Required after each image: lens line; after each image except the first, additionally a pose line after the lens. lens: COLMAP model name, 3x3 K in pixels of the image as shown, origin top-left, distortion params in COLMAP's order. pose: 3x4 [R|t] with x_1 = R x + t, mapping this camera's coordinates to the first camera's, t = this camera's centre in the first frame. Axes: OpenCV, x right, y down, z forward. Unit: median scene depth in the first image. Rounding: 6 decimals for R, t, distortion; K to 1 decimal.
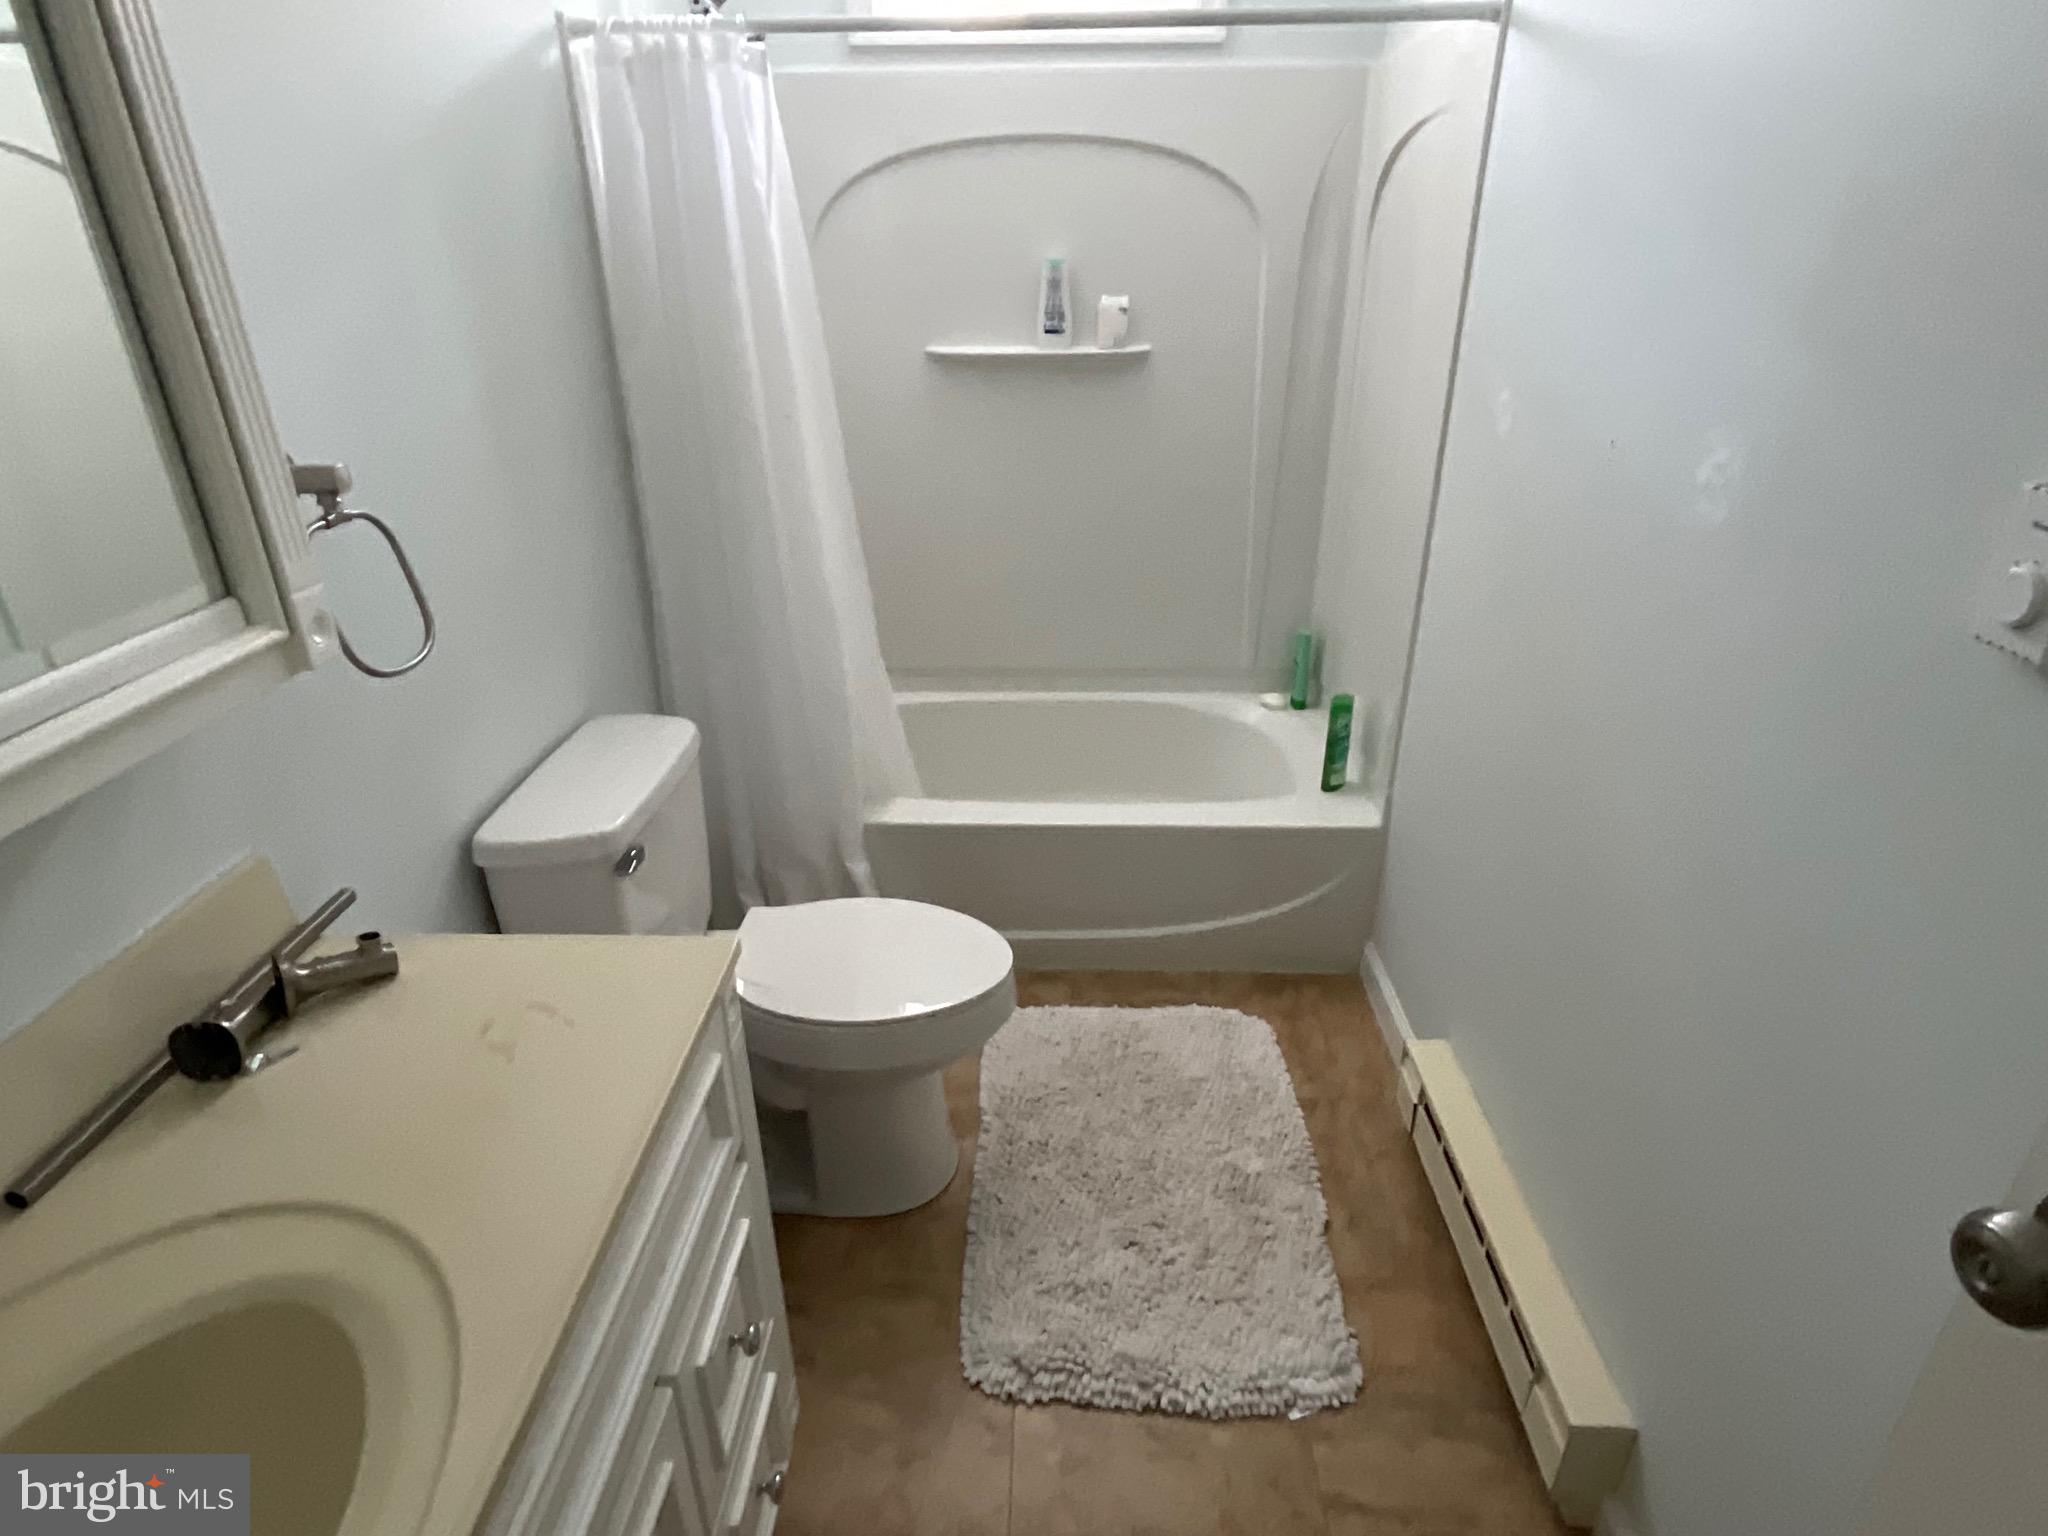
lens RADIAL K [[1109.7, 0, 1028.7], [0, 1109.7, 765.0], [0, 0, 1]] dist [-0.012662, 0.010416]
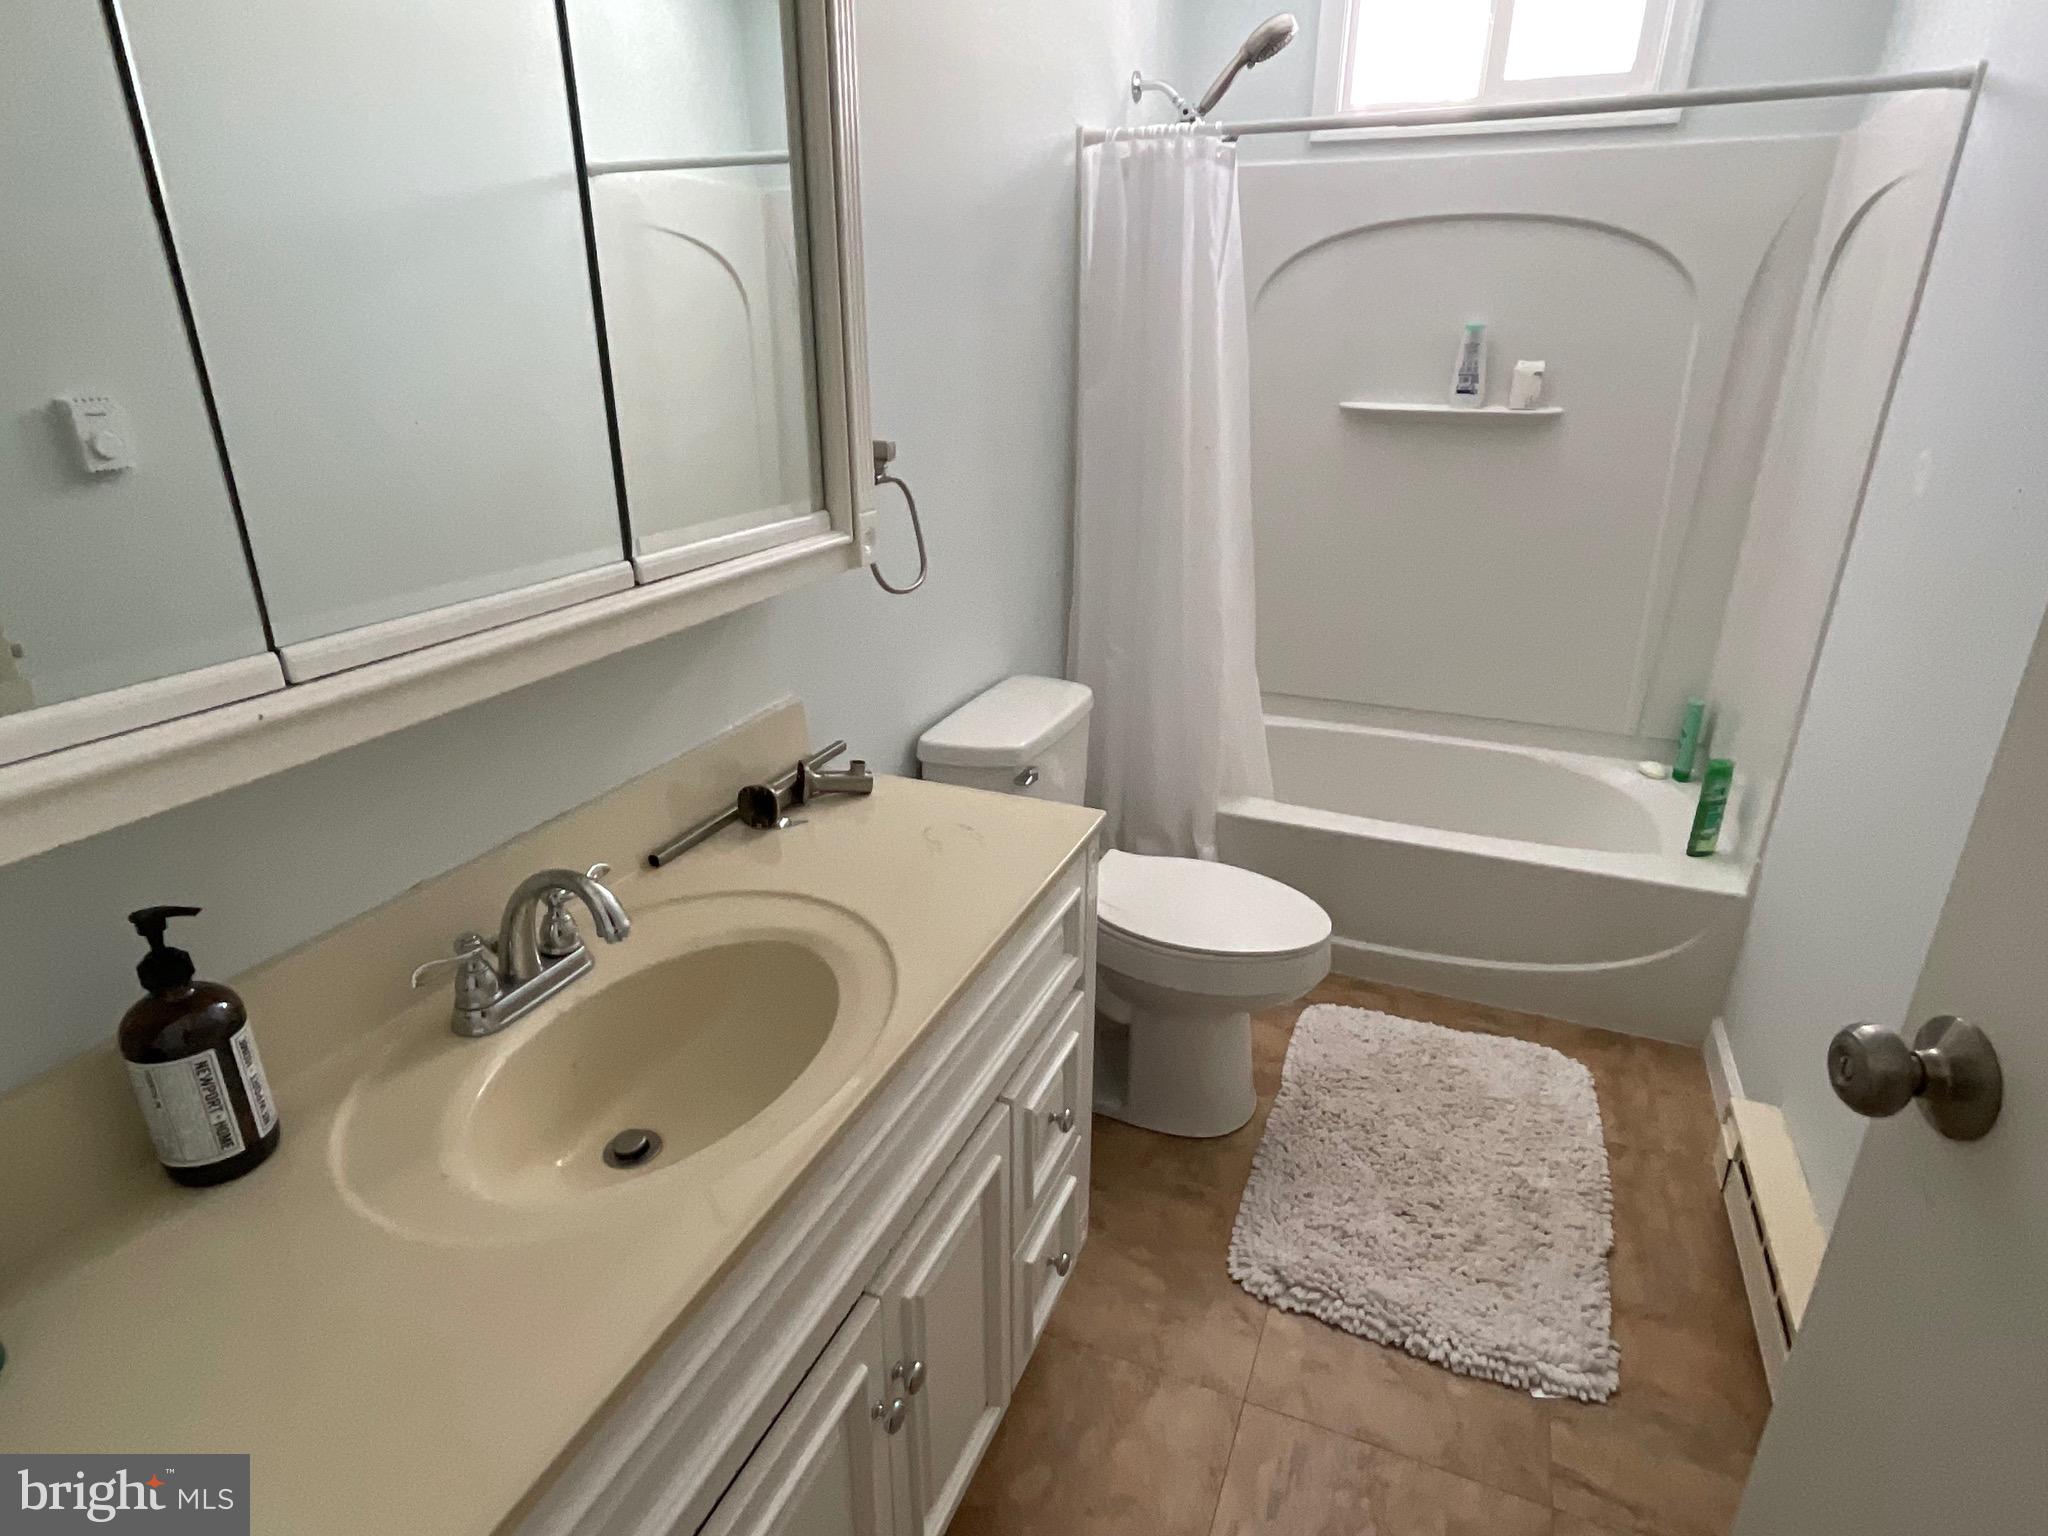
lens RADIAL K [[1109.7, 0, 1023.3], [0, 1109.7, 764.8], [0, 0, 1]] dist [-0.012662, 0.010416]
pose [[0.932436, 0.140654, -0.332837, 0.046650], [-0.162262, 0.986020, -0.037891, 0.110315], [0.322854, 0.089338, 0.942223, -0.168593]]
